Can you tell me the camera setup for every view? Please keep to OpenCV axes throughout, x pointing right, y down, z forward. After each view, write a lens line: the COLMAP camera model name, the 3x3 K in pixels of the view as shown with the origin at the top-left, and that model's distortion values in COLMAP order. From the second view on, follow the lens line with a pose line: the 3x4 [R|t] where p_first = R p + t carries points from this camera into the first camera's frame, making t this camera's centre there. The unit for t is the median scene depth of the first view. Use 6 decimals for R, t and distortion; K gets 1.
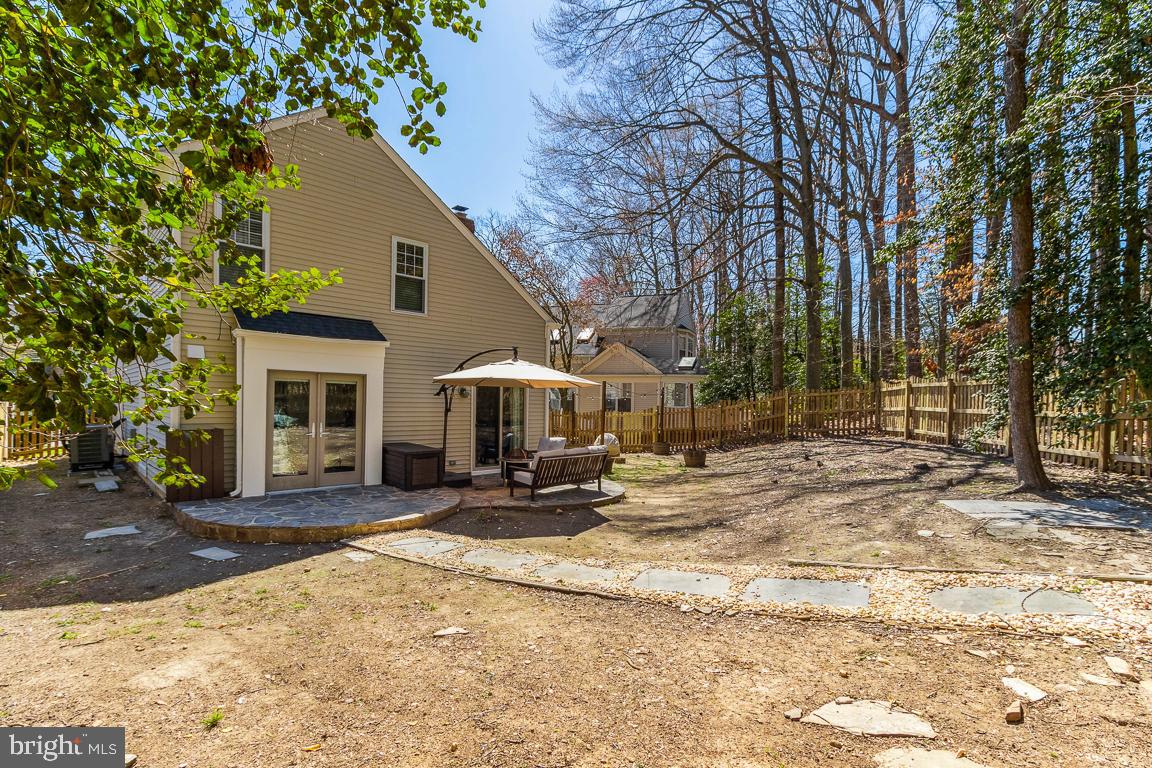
lens RADIAL K [[529.9, 0, 576.0], [0, 529.9, 384.0], [0, 0, 1]] dist [-0.000006, 0.000189]
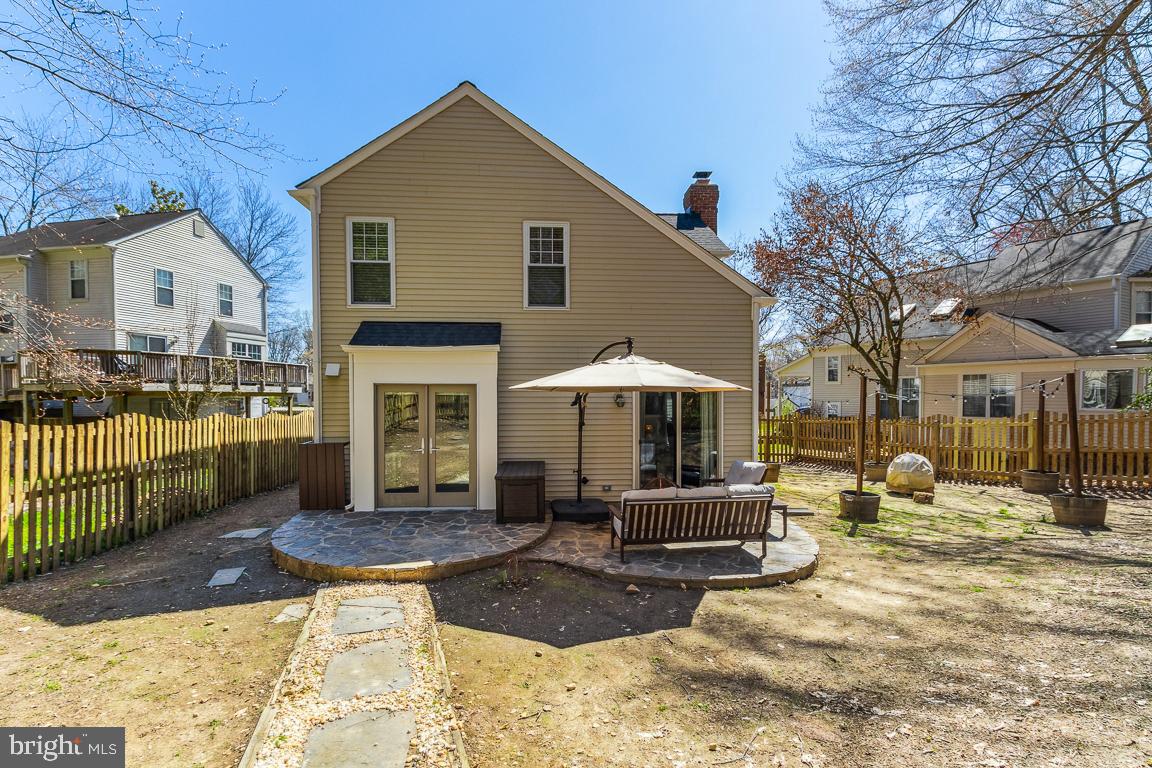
lens RADIAL K [[533.2, 0, 572.9], [0, 533.2, 397.7], [0, 0, 1]] dist [0.006226, 0.000517]
pose [[0.774255, -0.017282, -0.632638, 0.336280], [0.035606, 0.999233, 0.016280, -0.004619], [0.631871, -0.035131, 0.774277, 0.472753]]
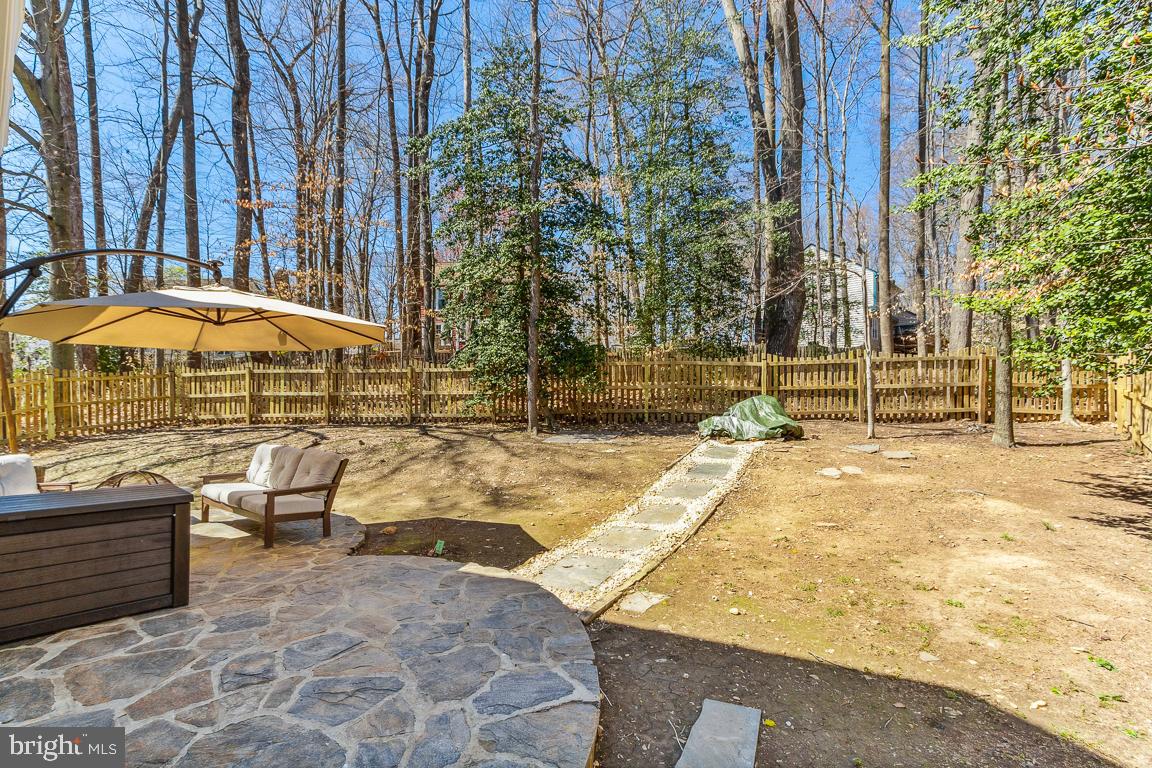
lens RADIAL K [[533.2, 0, 572.9], [0, 533.2, 397.7], [0, 0, 1]] dist [0.006226, 0.000517]
pose [[-0.081265, -0.007197, 0.996667, -0.765063], [-0.025600, 0.999659, 0.005131, 0.057155], [-0.996364, -0.025098, -0.081422, 0.836746]]
